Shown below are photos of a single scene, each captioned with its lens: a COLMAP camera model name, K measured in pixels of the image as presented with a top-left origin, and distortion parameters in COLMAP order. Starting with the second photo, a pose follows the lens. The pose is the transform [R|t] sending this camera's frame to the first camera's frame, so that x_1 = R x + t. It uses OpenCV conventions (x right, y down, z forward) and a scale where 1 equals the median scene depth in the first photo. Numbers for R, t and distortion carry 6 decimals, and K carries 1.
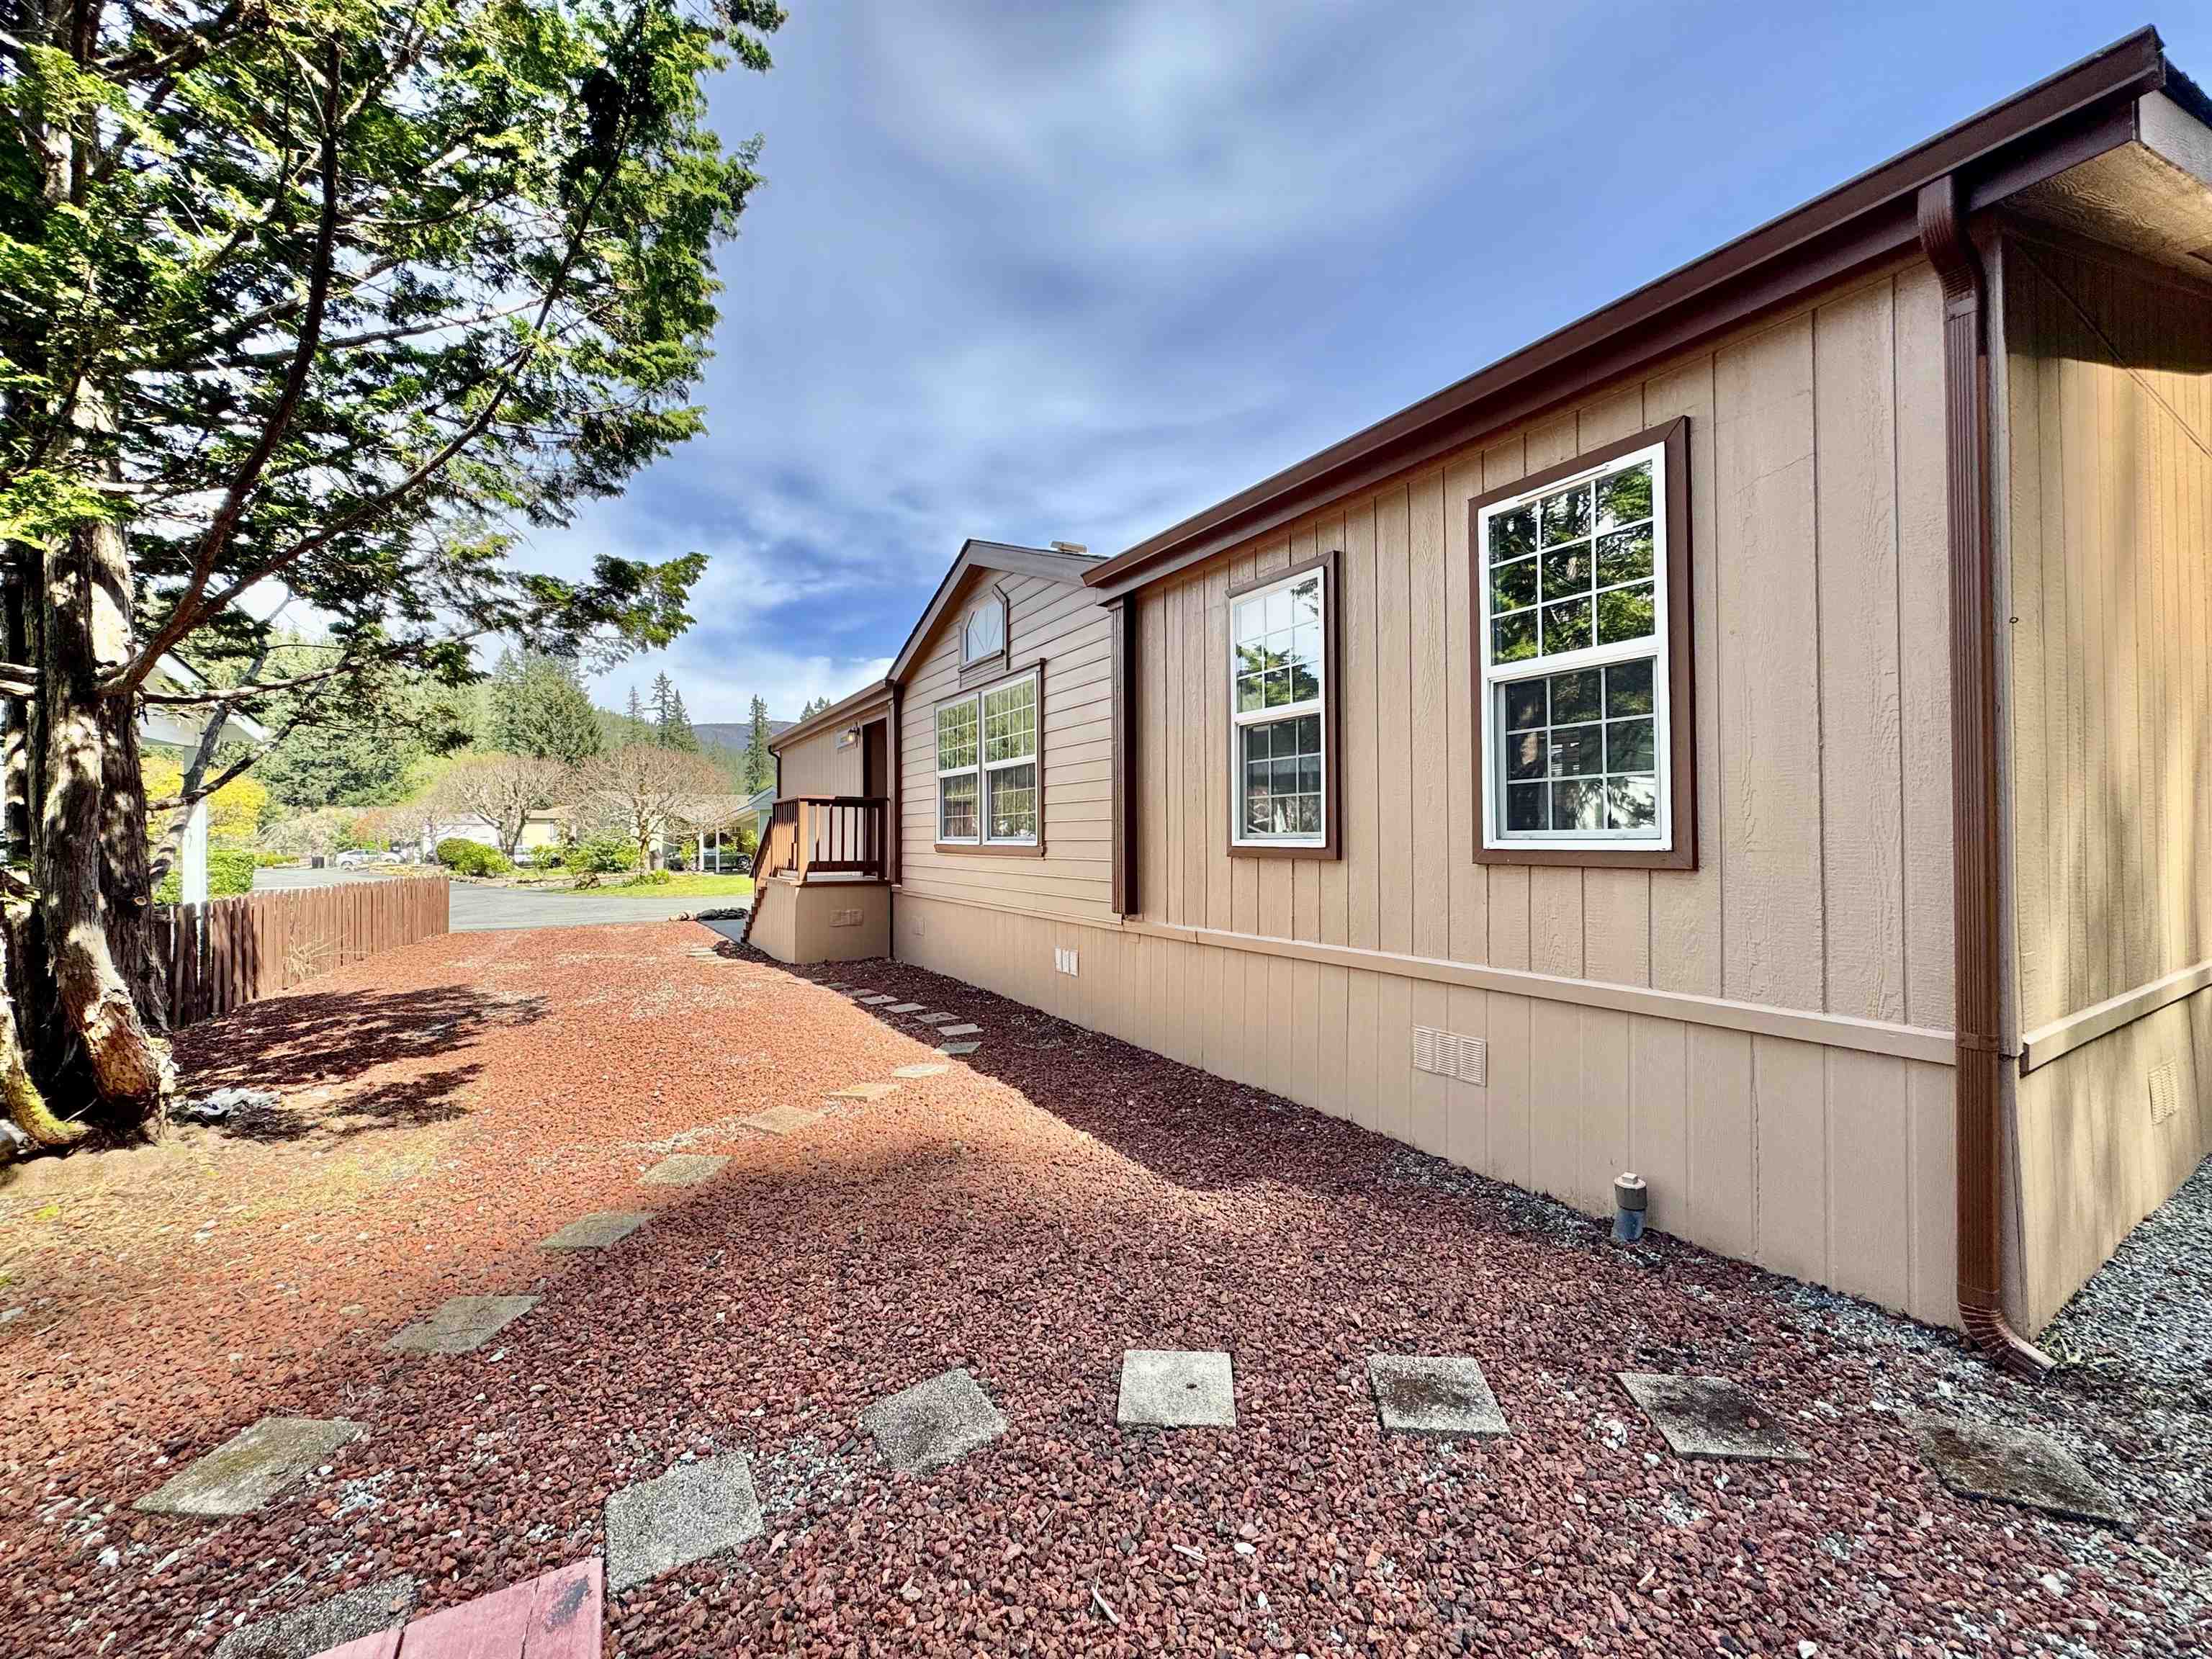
lens RADIAL K [[882.5, 0, 1181.3], [0, 882.5, 832.6], [0, 0, 1]] dist [-0.001819, -0.000117]
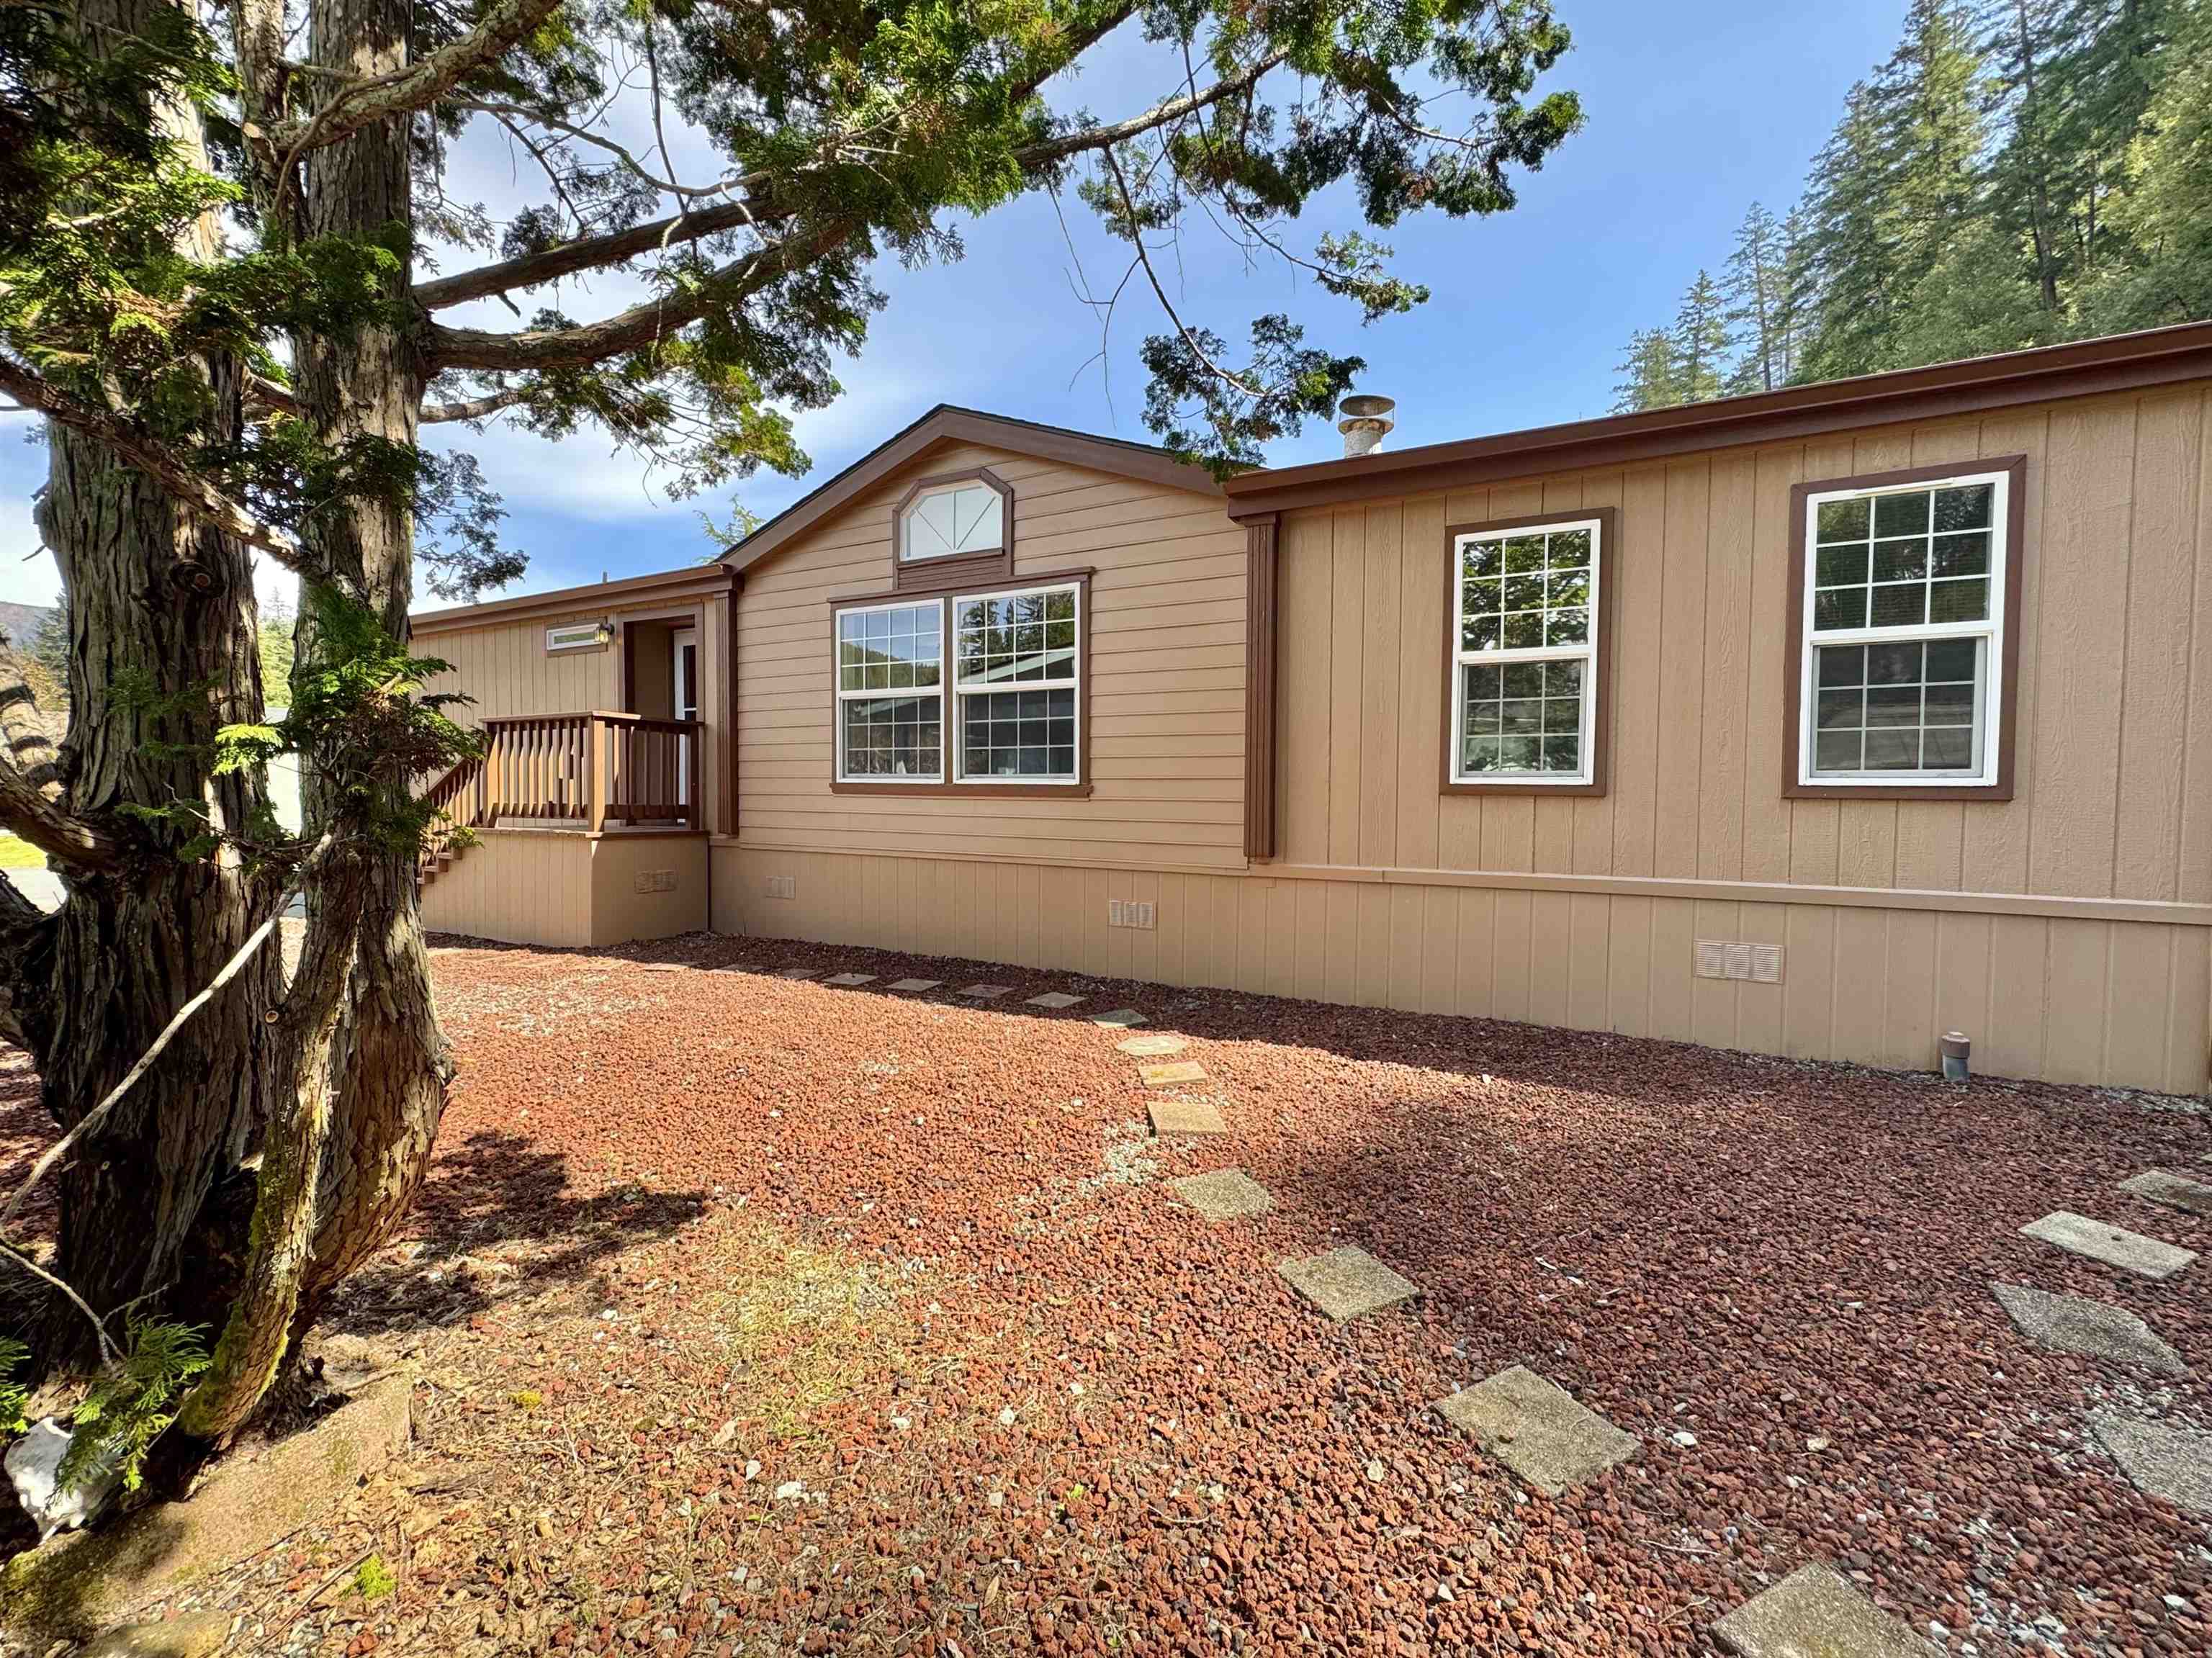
lens RADIAL K [[882.5, 0, 1109.9], [0, 882.5, 836.7], [0, 0, 1]] dist [-0.001819, -0.000117]
pose [[0.869326, -0.009773, 0.494142, -1.018053], [-0.015886, 0.998735, 0.047700, 0.043540], [-0.493984, -0.049317, 0.868071, 0.410583]]
